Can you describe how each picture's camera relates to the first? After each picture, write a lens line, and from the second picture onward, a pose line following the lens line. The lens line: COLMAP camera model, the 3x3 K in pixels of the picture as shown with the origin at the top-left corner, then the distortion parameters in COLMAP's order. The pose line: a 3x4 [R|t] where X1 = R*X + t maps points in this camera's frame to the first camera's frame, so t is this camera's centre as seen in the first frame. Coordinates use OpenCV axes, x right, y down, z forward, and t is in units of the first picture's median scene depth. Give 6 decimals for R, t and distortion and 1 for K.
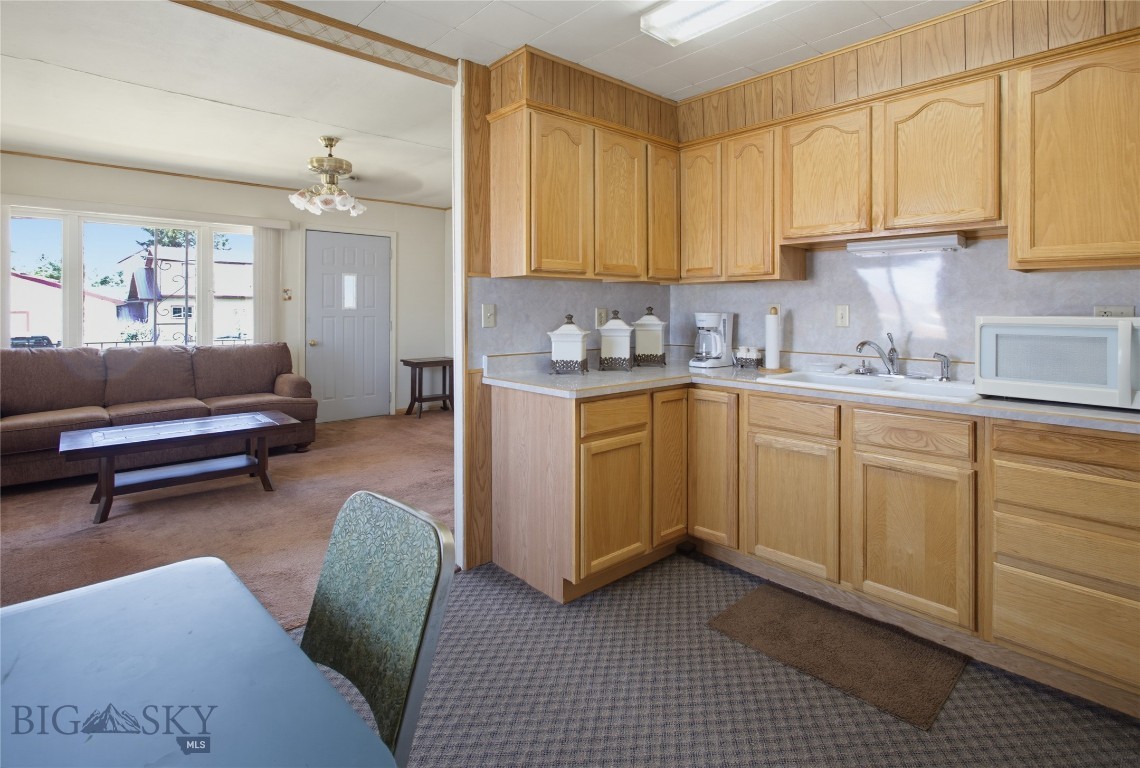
lens RADIAL K [[578.3, 0, 576.1], [0, 578.3, 308.6], [0, 0, 1]] dist [-0.002647, -0.000524]
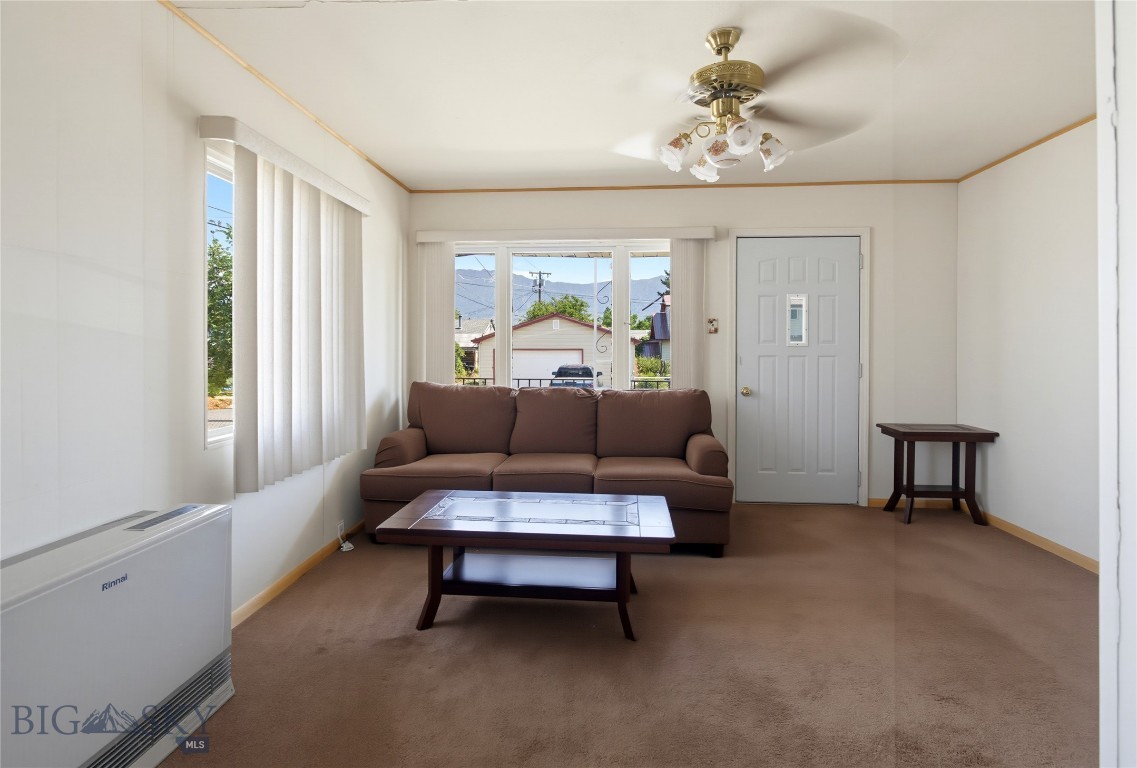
lens RADIAL K [[562.7, 0, 573.7], [0, 562.7, 349.6], [0, 0, 1]] dist [-0.004999, -0.000039]
pose [[0.688600, 0.005257, -0.725123, -0.087676], [-0.002965, 0.999986, 0.004434, 0.003539], [0.725136, -0.000903, 0.688606, 0.344543]]
